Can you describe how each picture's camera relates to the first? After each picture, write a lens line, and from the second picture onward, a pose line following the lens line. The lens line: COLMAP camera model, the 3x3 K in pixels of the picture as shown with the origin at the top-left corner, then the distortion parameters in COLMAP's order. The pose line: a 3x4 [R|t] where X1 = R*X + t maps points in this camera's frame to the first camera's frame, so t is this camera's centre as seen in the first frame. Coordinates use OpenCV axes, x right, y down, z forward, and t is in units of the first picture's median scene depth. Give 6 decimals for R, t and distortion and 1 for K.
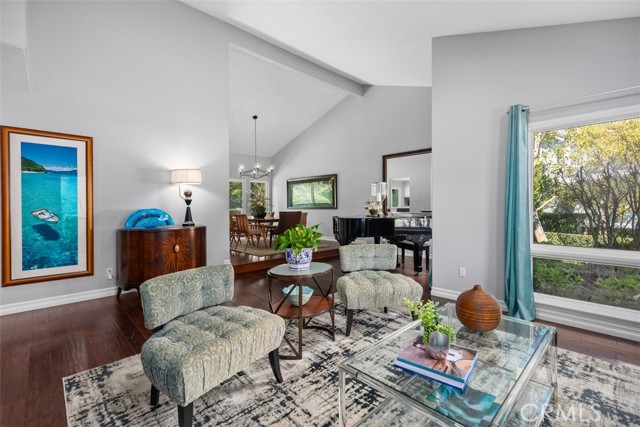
lens RADIAL K [[291.5, 0, 322.0], [0, 291.5, 209.3], [0, 0, 1]] dist [0.002108, 0.001259]
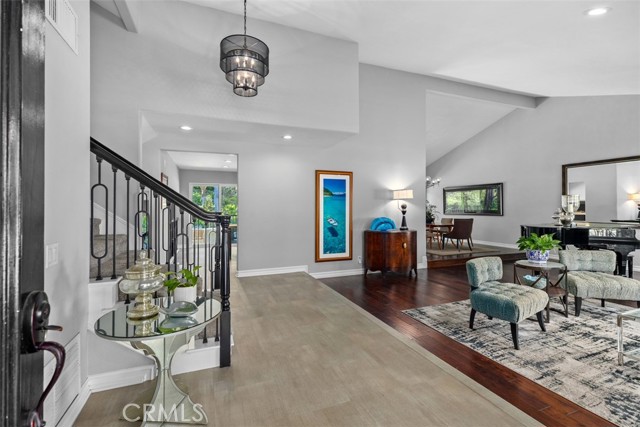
lens RADIAL K [[291.5, 0, 317.0], [0, 291.5, 208.5], [0, 0, 1]] dist [0.002108, 0.001259]
pose [[0.922300, 0.003161, -0.386463, -0.338791], [-0.006227, 0.999958, -0.006682, -0.037000], [0.386425, 0.008570, 0.922281, -0.494046]]
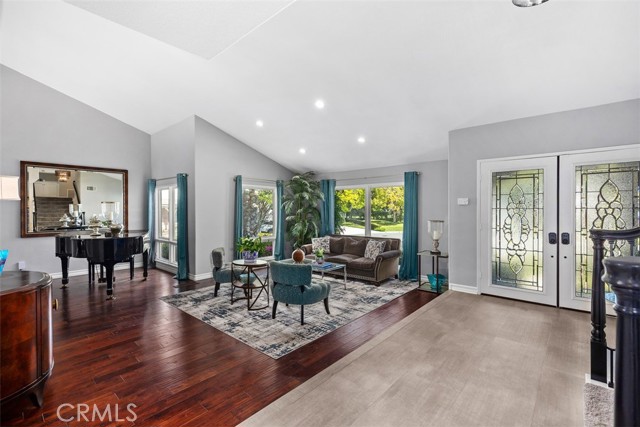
lens RADIAL K [[291.5, 0, 316.2], [0, 291.5, 211.5], [0, 0, 1]] dist [0.002108, 0.001259]
pose [[-0.080166, -0.001568, 0.996780, -1.169264], [0.018101, 0.999832, 0.003029, -0.062305], [-0.996617, 0.018285, -0.080124, 0.466737]]
